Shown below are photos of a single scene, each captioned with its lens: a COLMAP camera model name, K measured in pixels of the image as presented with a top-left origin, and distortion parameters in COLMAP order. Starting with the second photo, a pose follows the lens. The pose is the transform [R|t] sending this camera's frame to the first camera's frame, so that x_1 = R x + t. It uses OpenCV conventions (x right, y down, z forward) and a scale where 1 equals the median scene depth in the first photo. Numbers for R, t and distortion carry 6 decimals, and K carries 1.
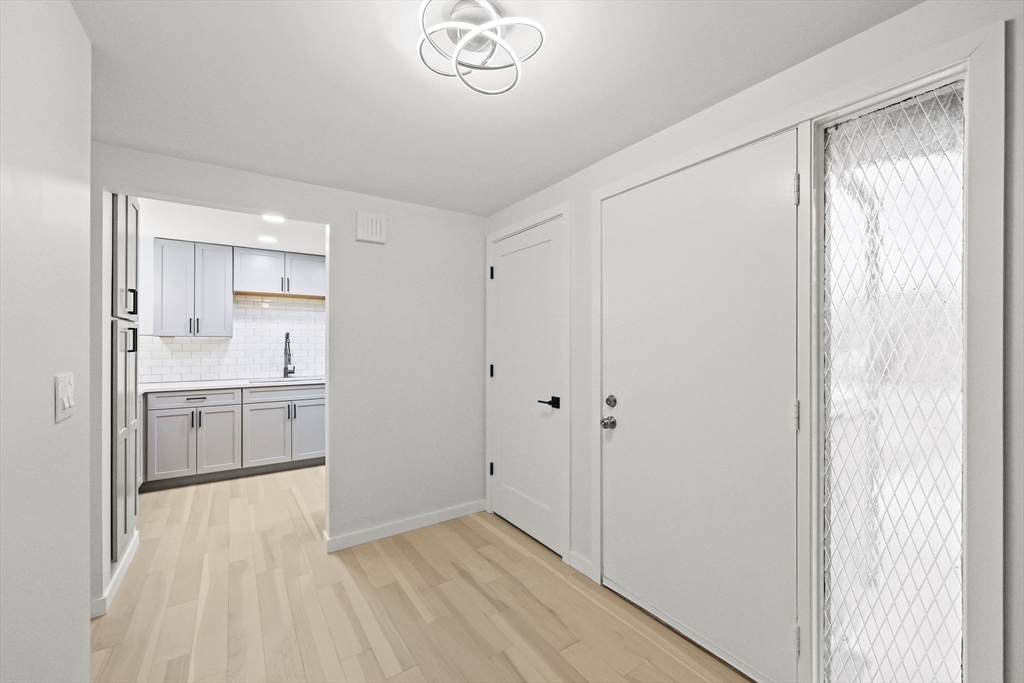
lens RADIAL K [[412.9, 0, 510.4], [0, 412.9, 344.6], [0, 0, 1]] dist [0.000044, 0.000384]
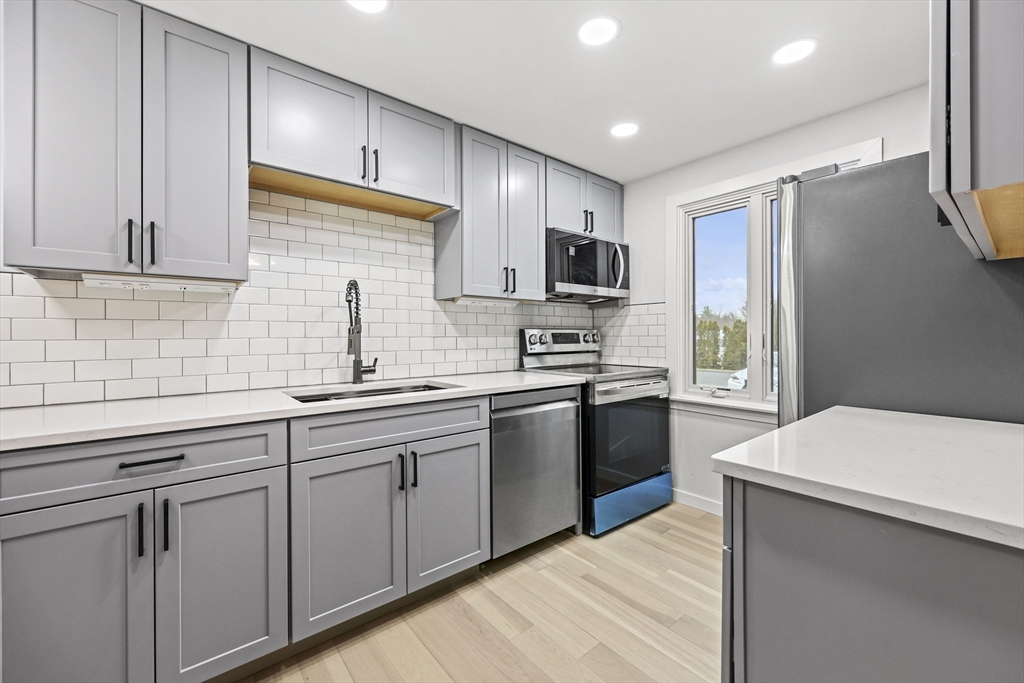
lens RADIAL K [[412.9, 0, 512.9], [0, 412.9, 336.7], [0, 0, 1]] dist [0.000044, 0.000384]
pose [[0.995747, -0.007538, 0.091823, -0.475612], [0.007741, 0.999968, -0.001857, 0.035889], [-0.091806, 0.002560, 0.995774, 0.610633]]
